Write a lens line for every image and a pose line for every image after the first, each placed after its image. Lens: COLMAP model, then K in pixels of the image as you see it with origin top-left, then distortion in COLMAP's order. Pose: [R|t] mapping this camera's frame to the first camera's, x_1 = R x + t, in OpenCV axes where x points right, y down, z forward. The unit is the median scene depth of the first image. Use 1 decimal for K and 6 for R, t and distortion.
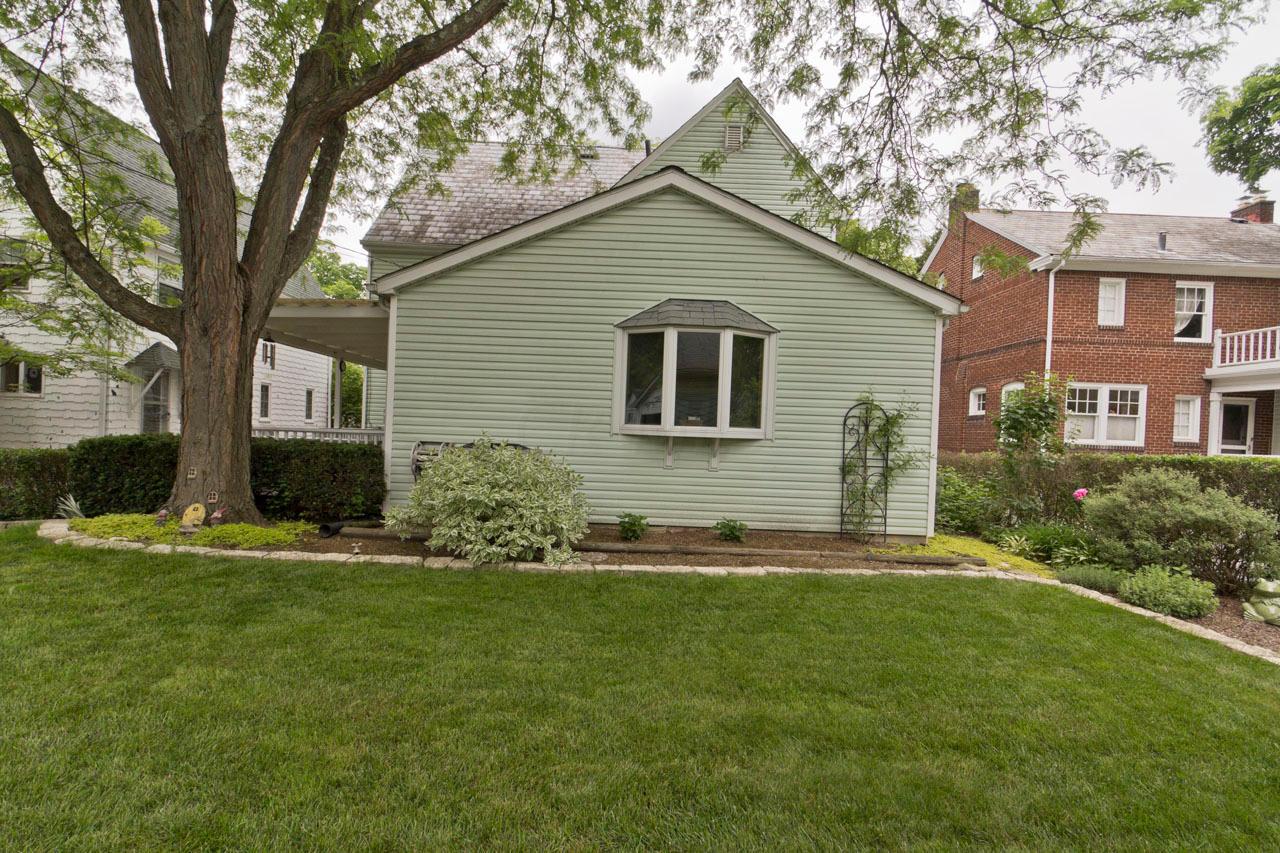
lens RADIAL K [[597.0, 0, 637.1], [0, 597.0, 444.2], [0, 0, 1]] dist [0.000602, -0.000098]
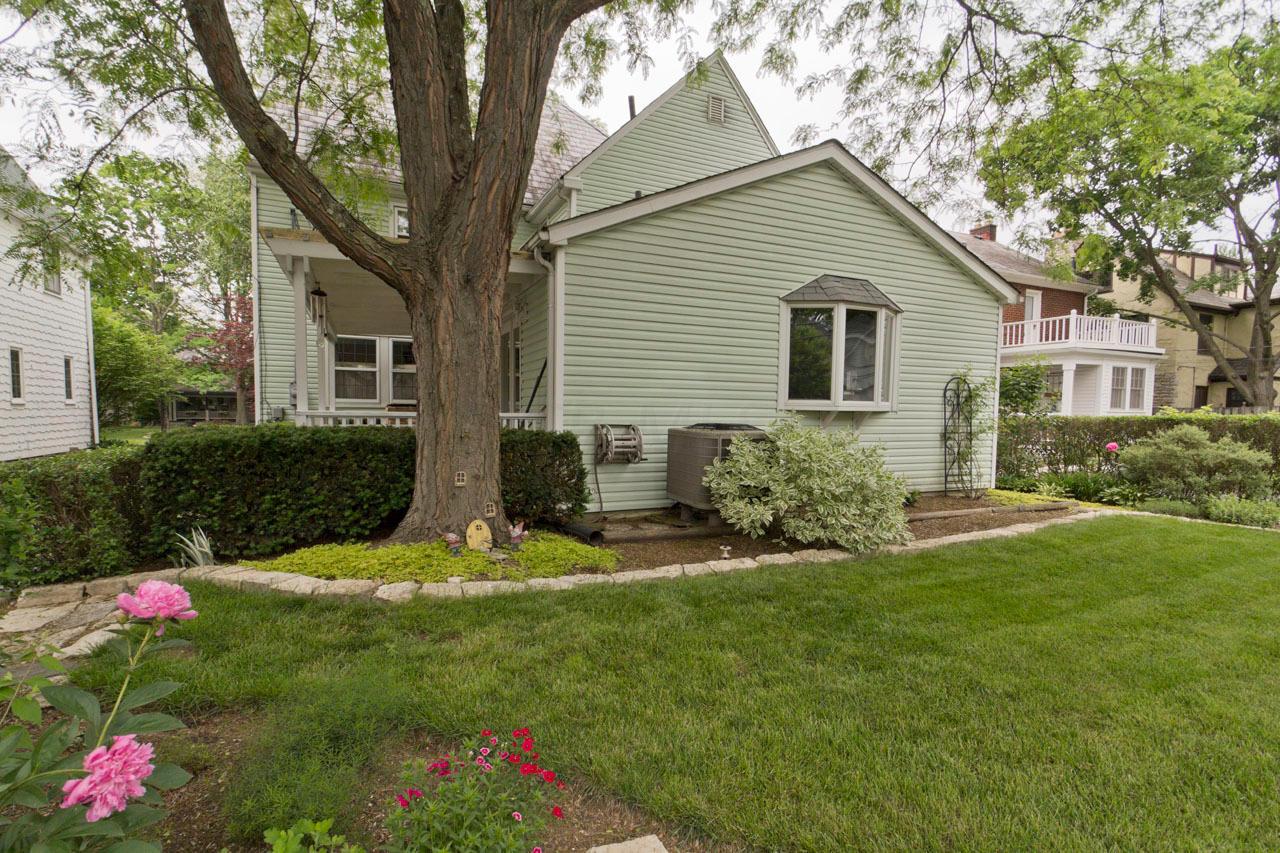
lens RADIAL K [[597.0, 0, 637.1], [0, 597.0, 444.2], [0, 0, 1]] dist [0.000602, -0.000098]
pose [[0.912224, -0.048563, 0.406803, -0.656931], [0.028890, 0.998103, 0.054367, -0.021205], [-0.408671, -0.037842, 0.911897, 0.198741]]
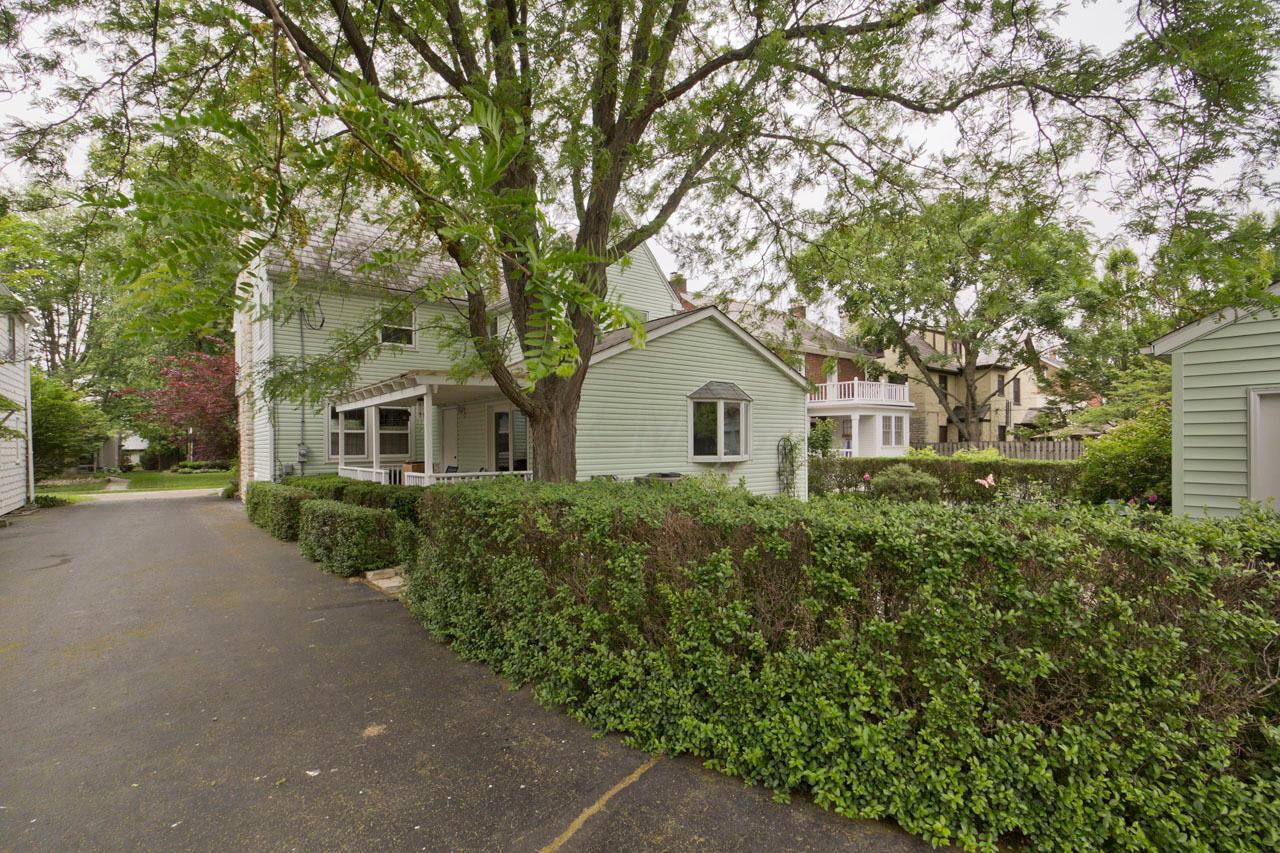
lens RADIAL K [[597.0, 0, 637.1], [0, 597.0, 444.2], [0, 0, 1]] dist [0.000602, -0.000098]
pose [[0.782481, -0.042953, 0.621192, -1.175621], [0.046119, 0.998876, 0.010975, -0.091795], [-0.620965, 0.020060, 0.783582, -0.203883]]
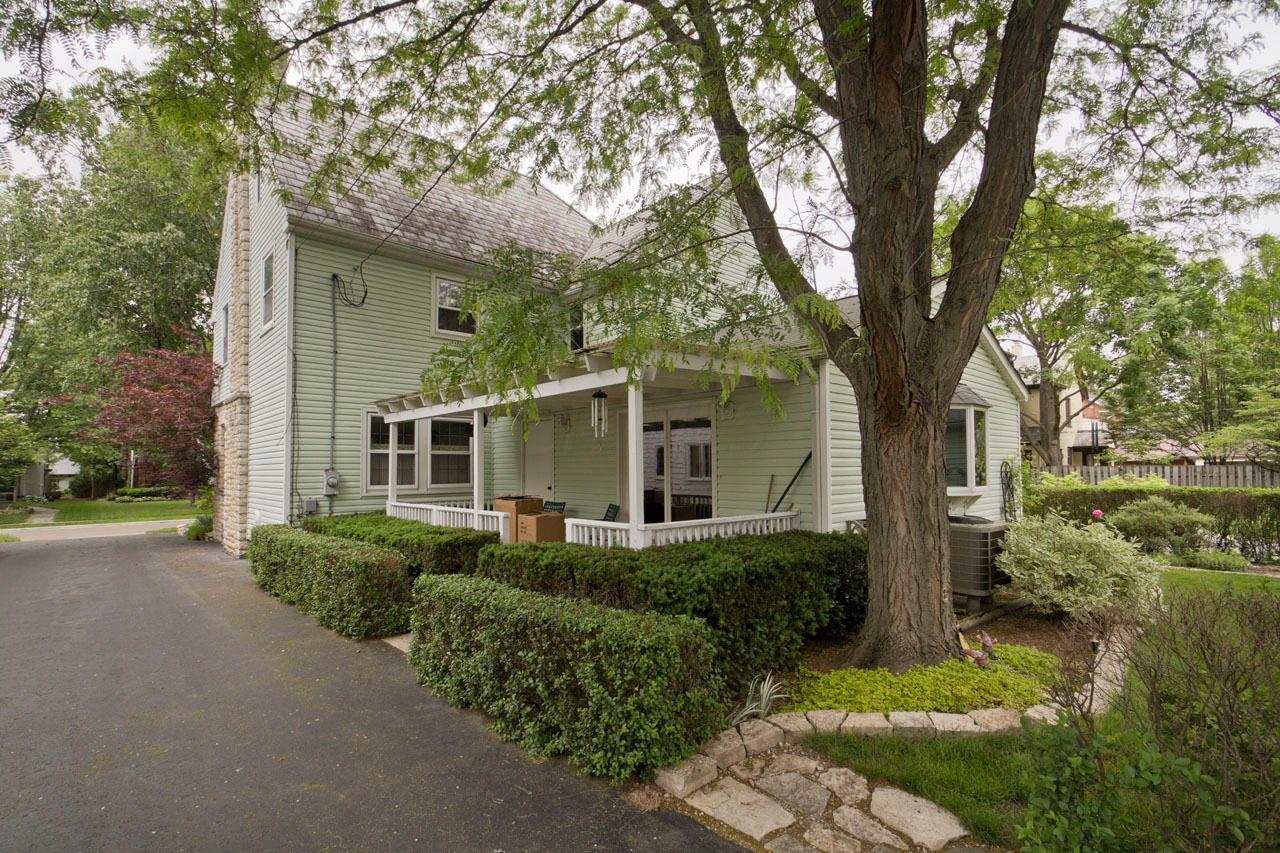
lens RADIAL K [[597.0, 0, 637.1], [0, 597.0, 444.2], [0, 0, 1]] dist [0.000602, -0.000098]
pose [[0.739473, -0.015796, 0.673001, -1.215241], [0.045277, 0.998628, -0.026310, -0.111978], [-0.671662, 0.049927, 0.739174, 0.542251]]
